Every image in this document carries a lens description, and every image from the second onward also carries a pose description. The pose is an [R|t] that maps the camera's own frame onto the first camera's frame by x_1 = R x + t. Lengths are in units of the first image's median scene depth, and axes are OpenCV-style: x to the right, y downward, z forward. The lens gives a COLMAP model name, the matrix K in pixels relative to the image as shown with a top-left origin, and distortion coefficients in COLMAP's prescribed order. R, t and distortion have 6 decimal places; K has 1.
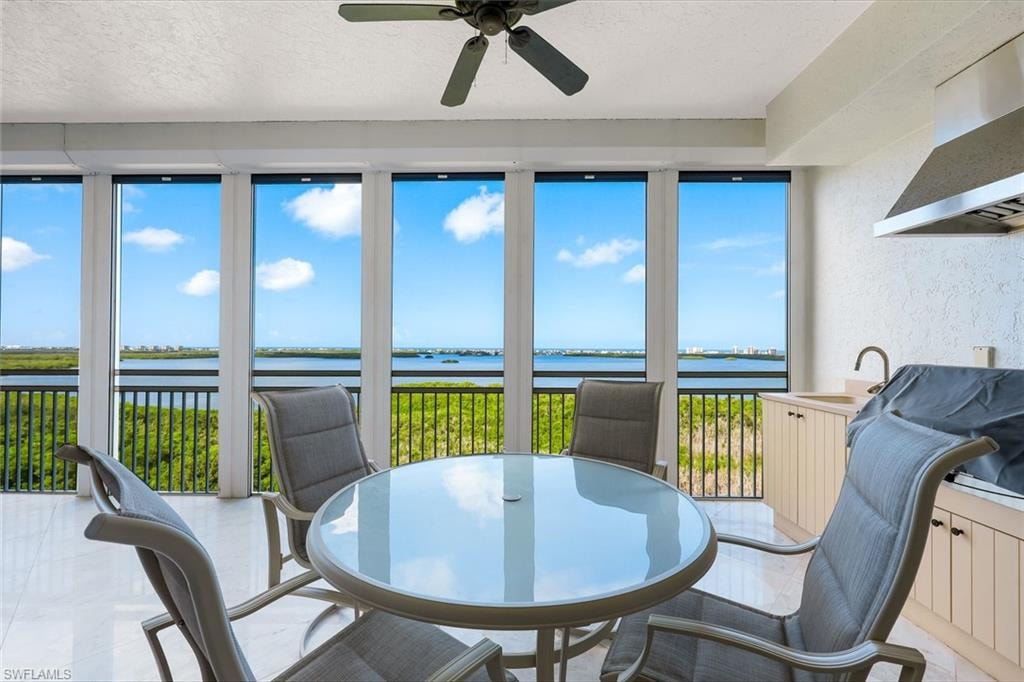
lens RADIAL K [[316.5, 0, 512.9], [0, 316.5, 345.0], [0, 0, 1]] dist [-0.001349, -0.000049]
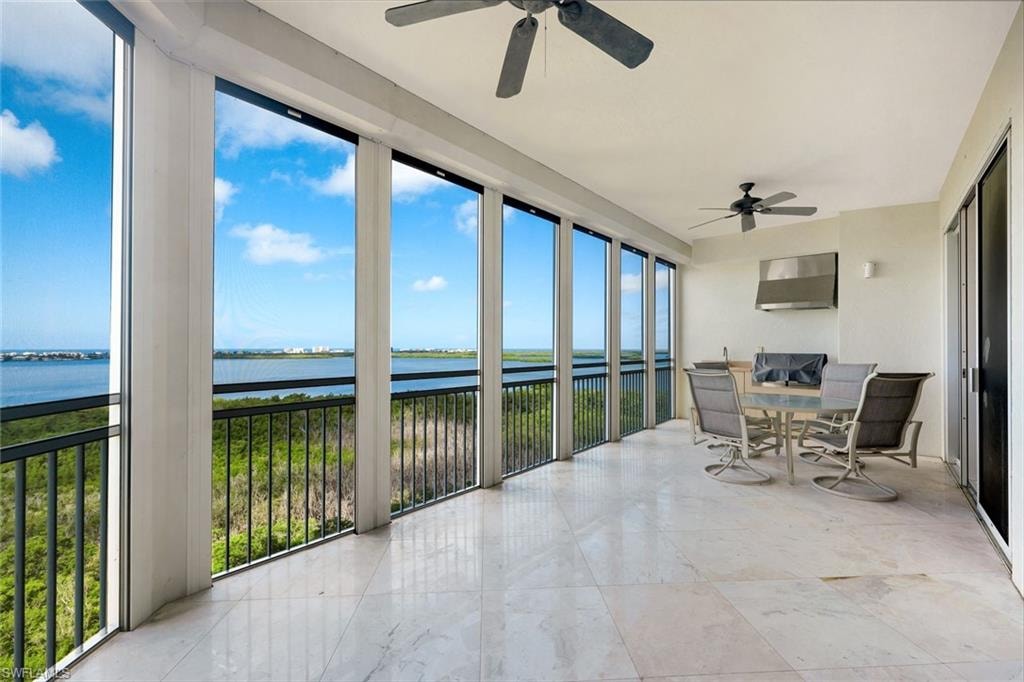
lens RADIAL K [[399.6, 0, 512.4], [0, 399.6, 342.8], [0, 0, 1]] dist [0.001335, 0.000070]
pose [[0.668330, 0.006303, 0.743838, -0.994378], [-0.003268, 0.999979, -0.005537, -0.001957], [-0.743858, 0.001269, 0.668337, 0.012839]]
